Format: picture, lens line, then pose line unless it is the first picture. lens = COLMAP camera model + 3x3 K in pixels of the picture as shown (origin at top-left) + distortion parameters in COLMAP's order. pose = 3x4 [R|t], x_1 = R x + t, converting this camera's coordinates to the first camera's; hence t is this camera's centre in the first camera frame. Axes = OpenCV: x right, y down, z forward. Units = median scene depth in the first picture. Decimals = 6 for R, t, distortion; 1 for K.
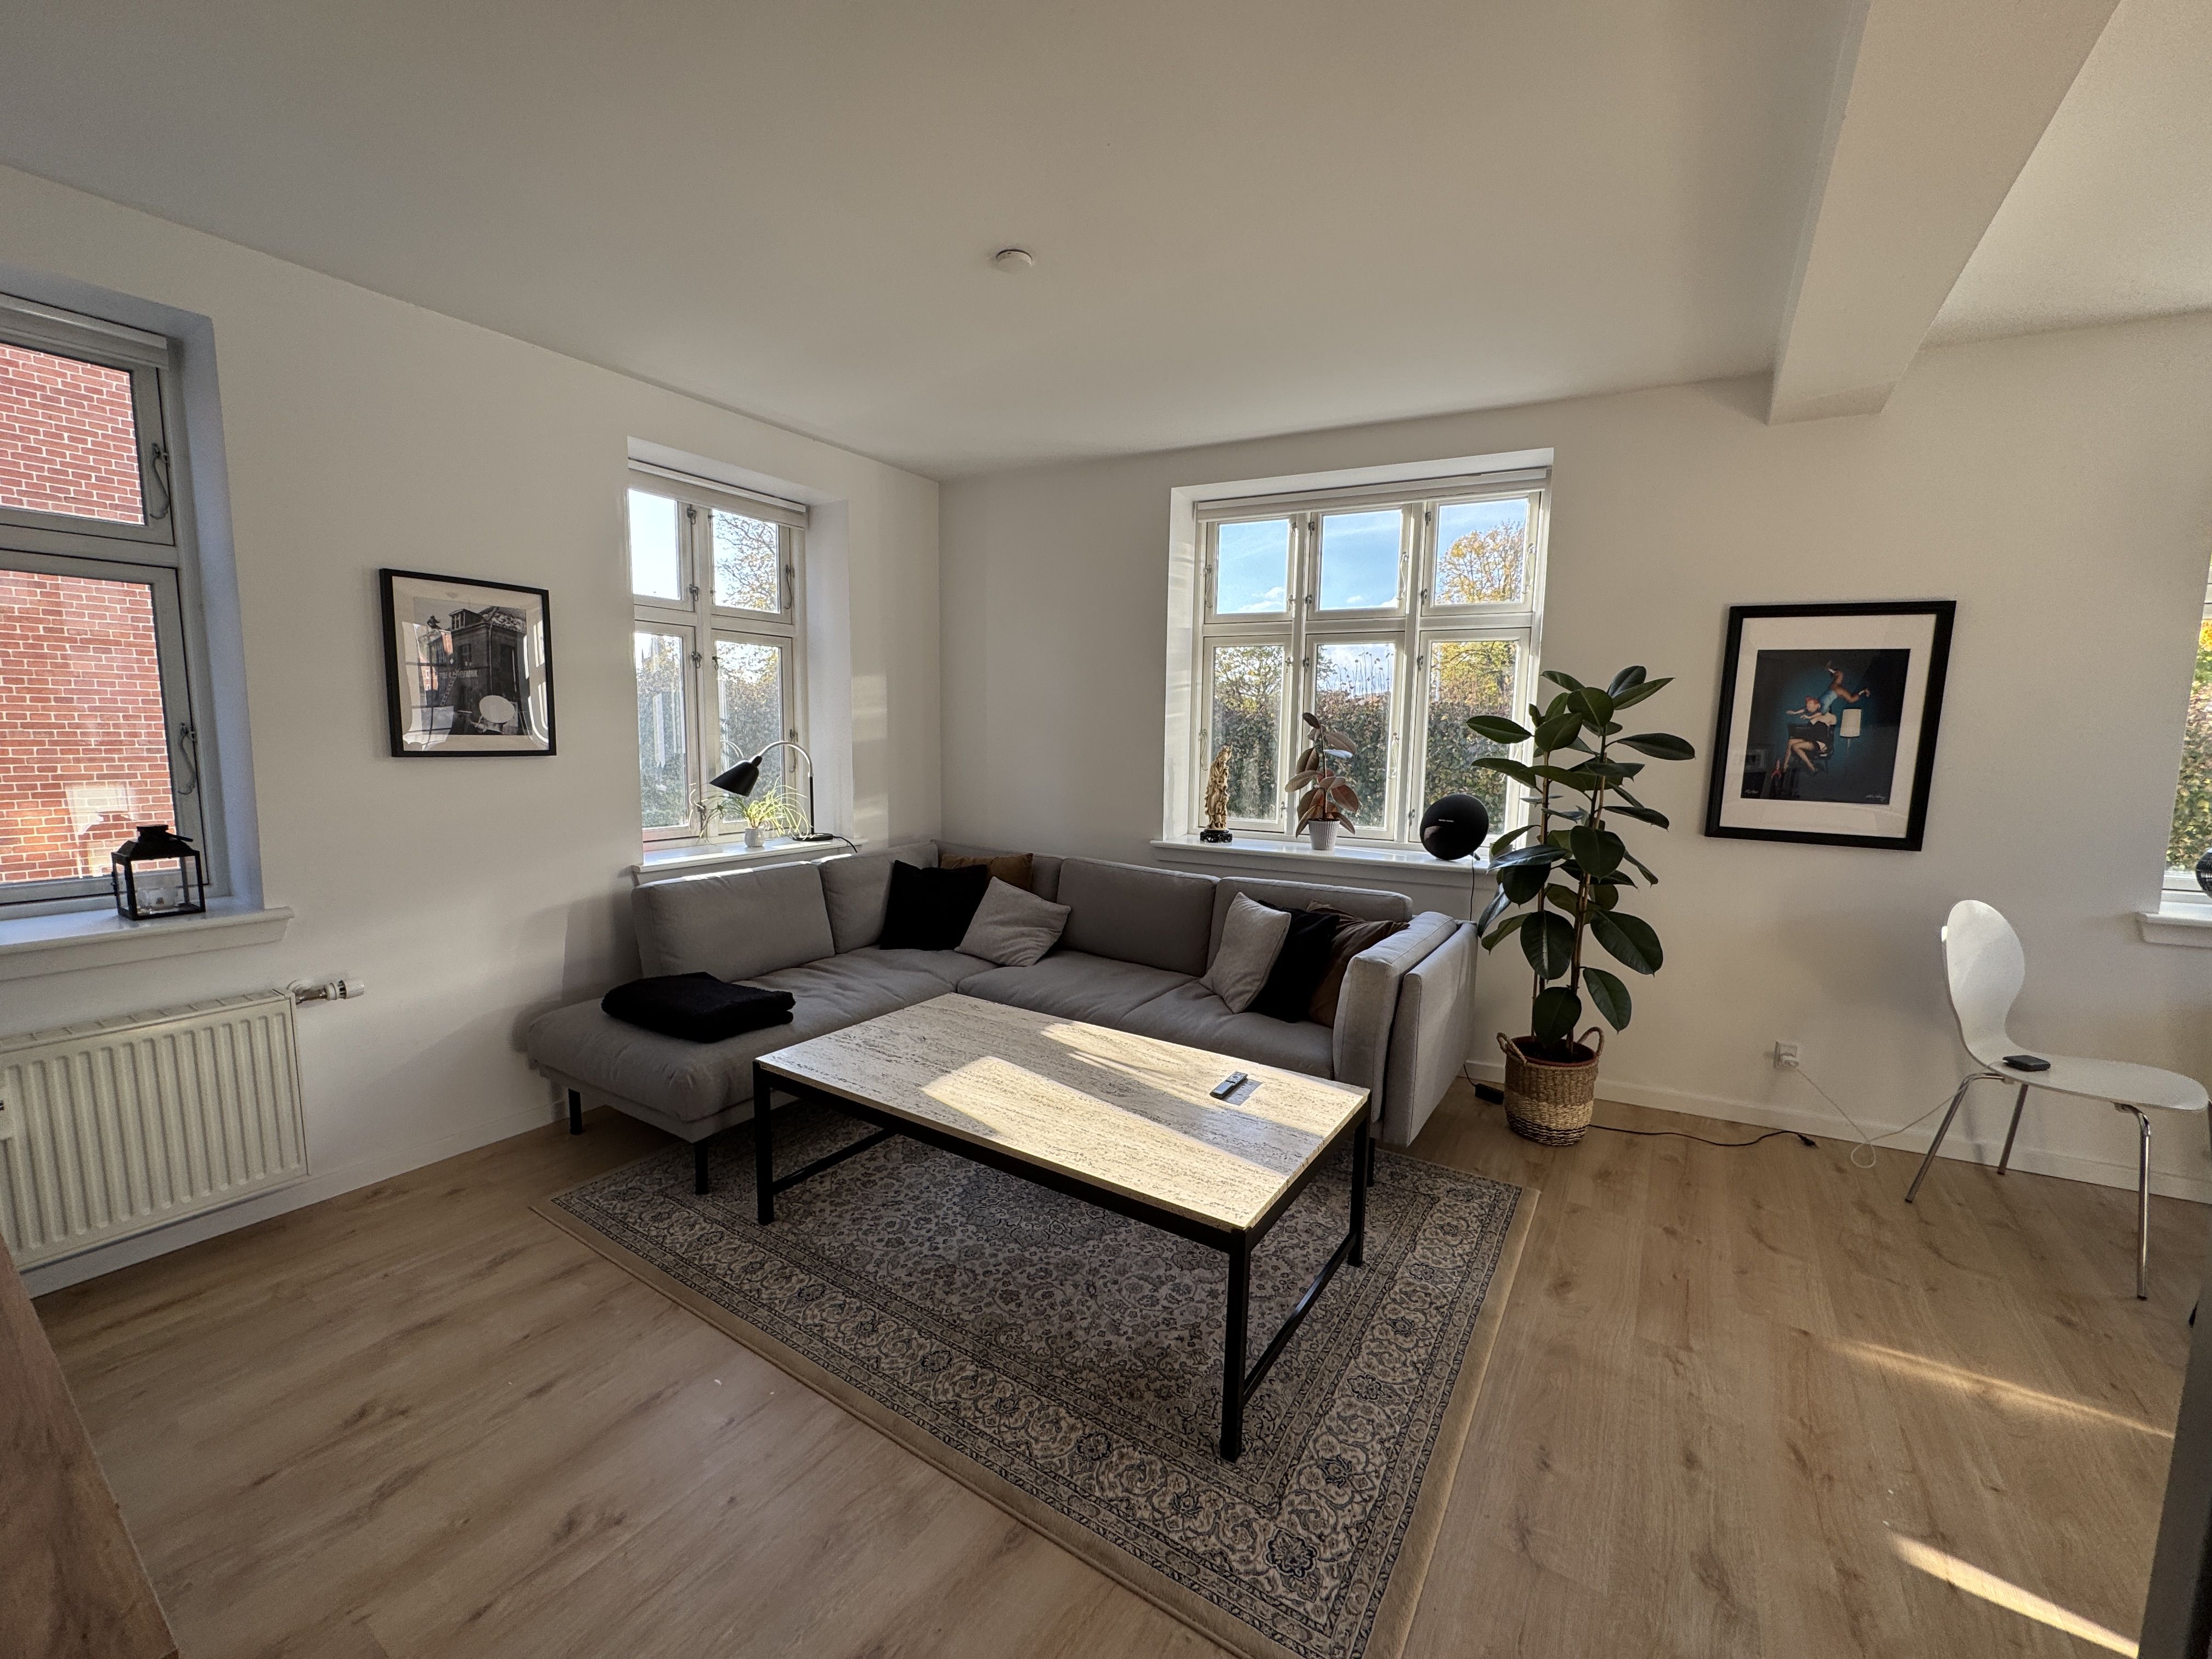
lens RADIAL K [[888.4, 0, 1101.5], [0, 888.4, 833.7], [0, 0, 1]] dist [0.001035, -0.000359]
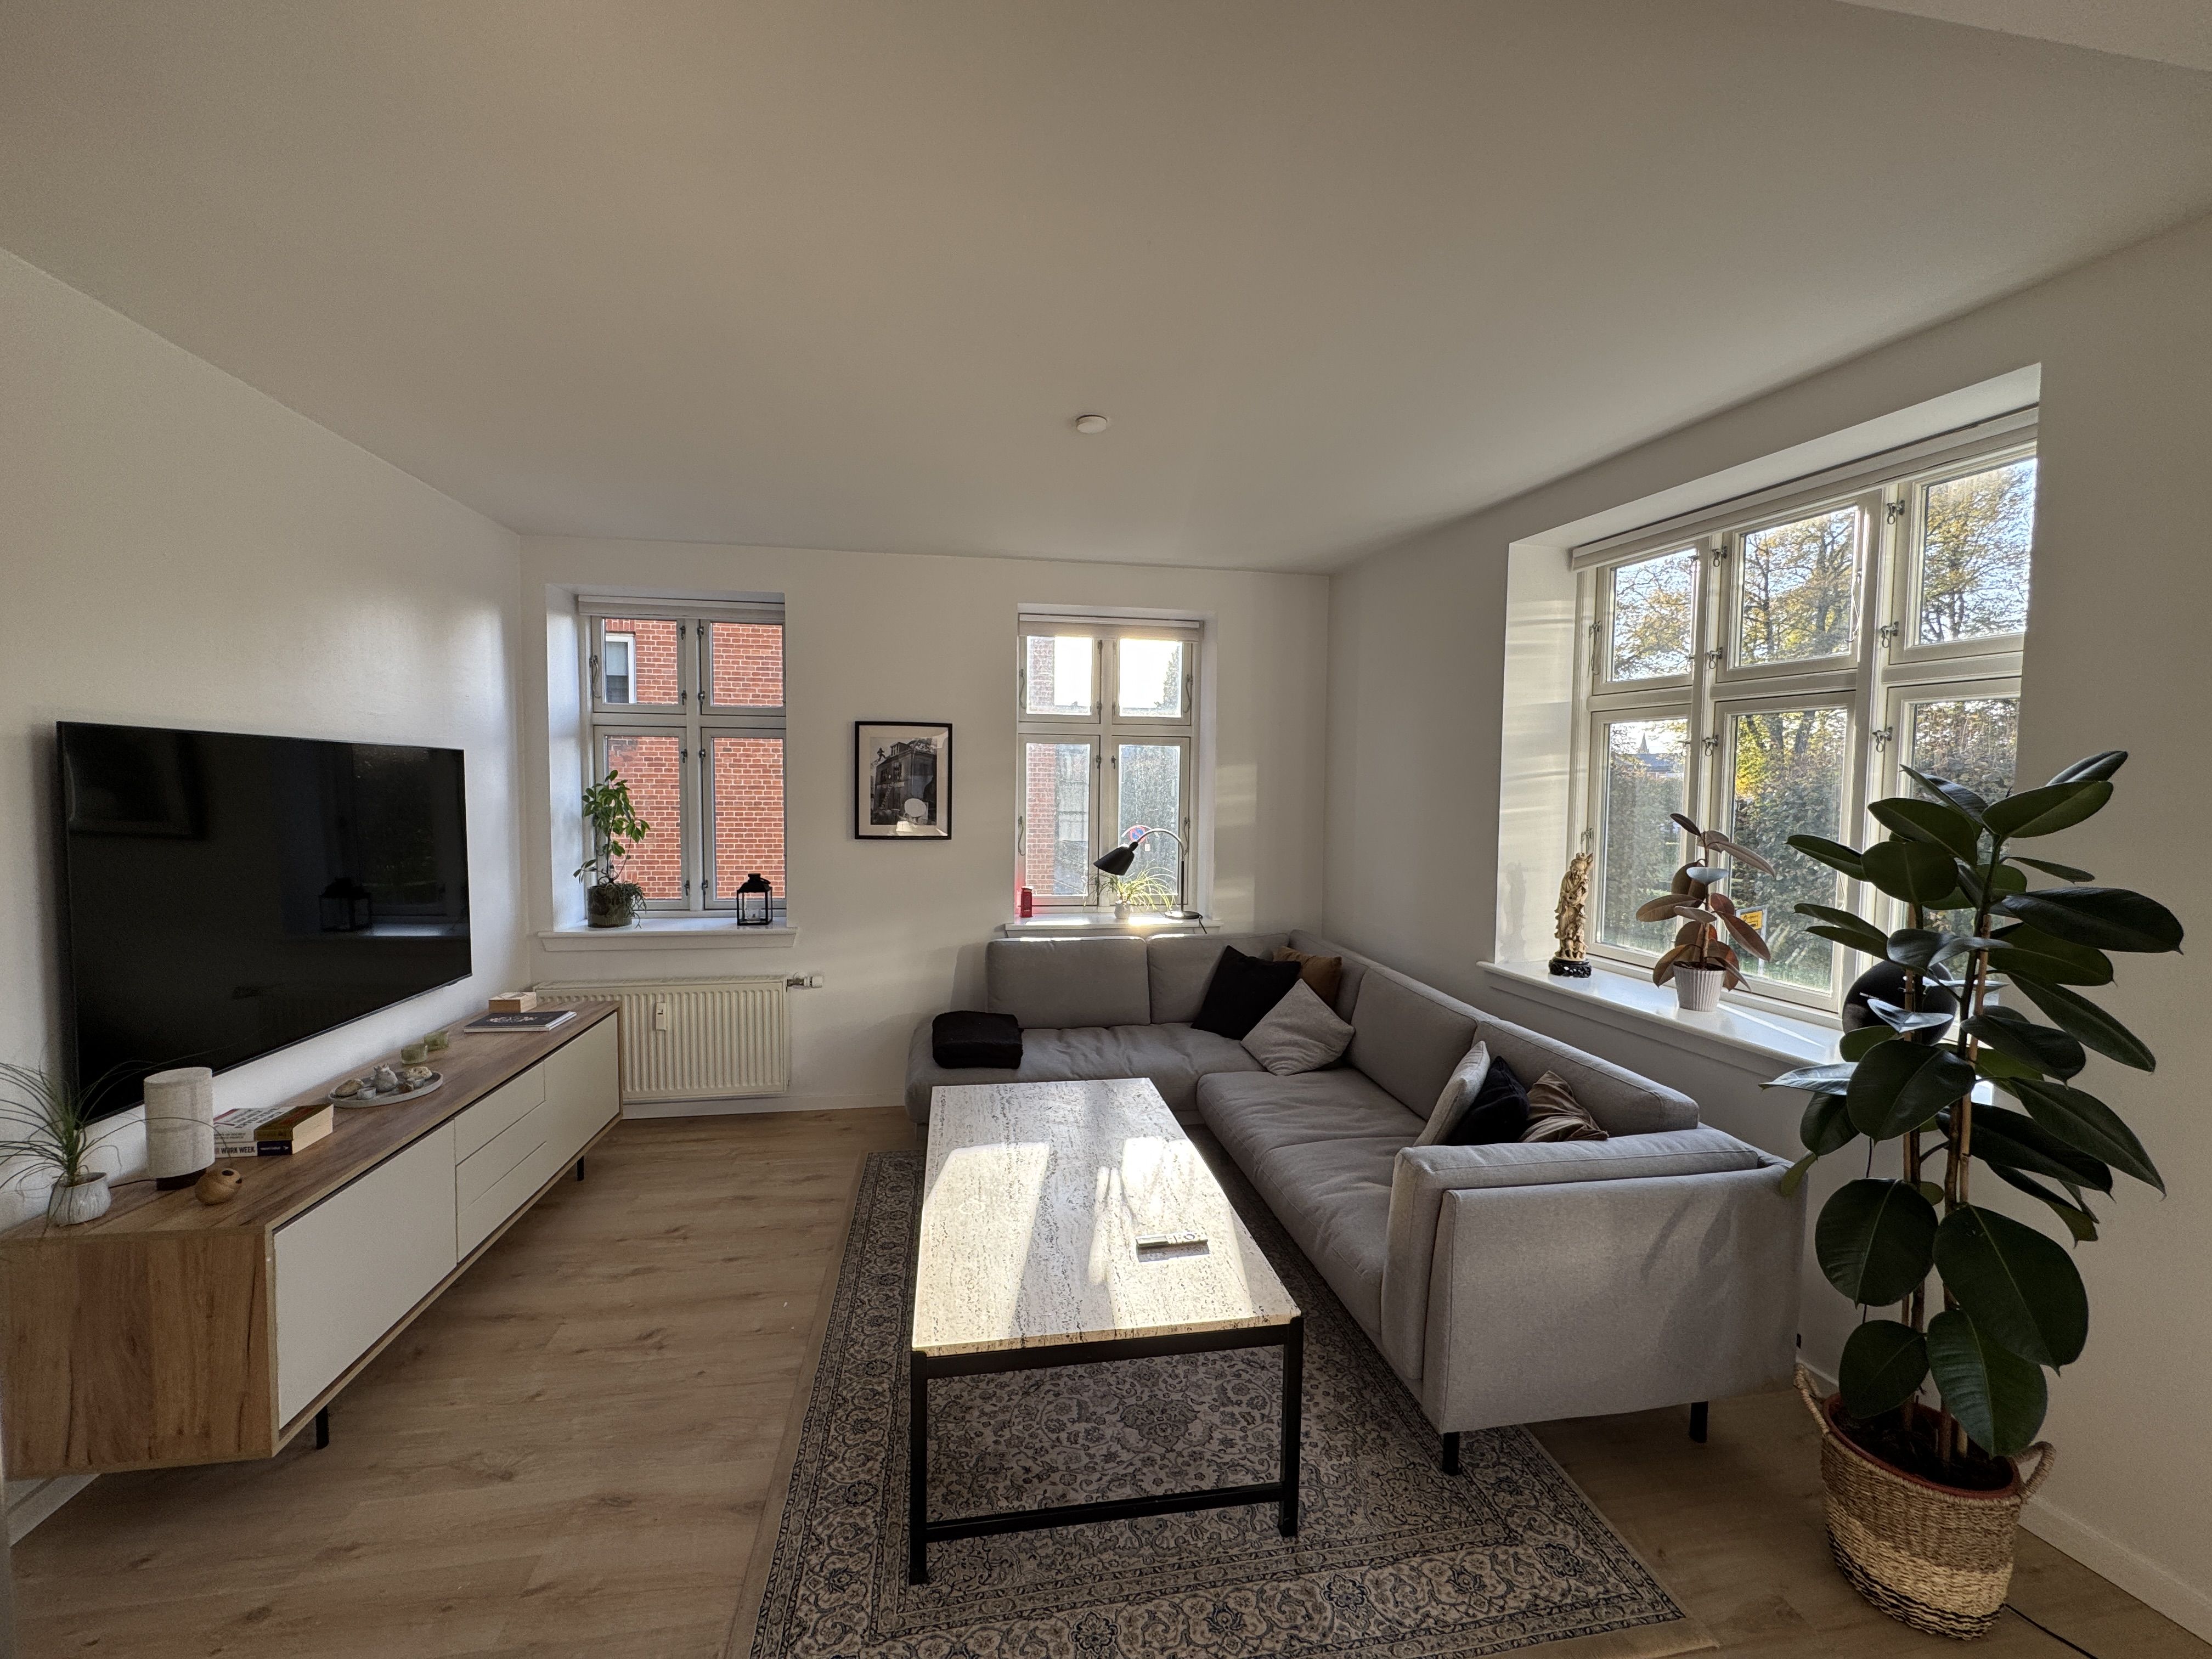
lens RADIAL K [[888.4, 0, 1104.3], [0, 888.4, 831.1], [0, 0, 1]] dist [0.001035, -0.000359]
pose [[0.676136, 0.034169, -0.735984, 0.486679], [-0.085278, 0.995840, -0.032110, -0.064964], [0.731825, 0.084474, 0.676237, 0.193127]]
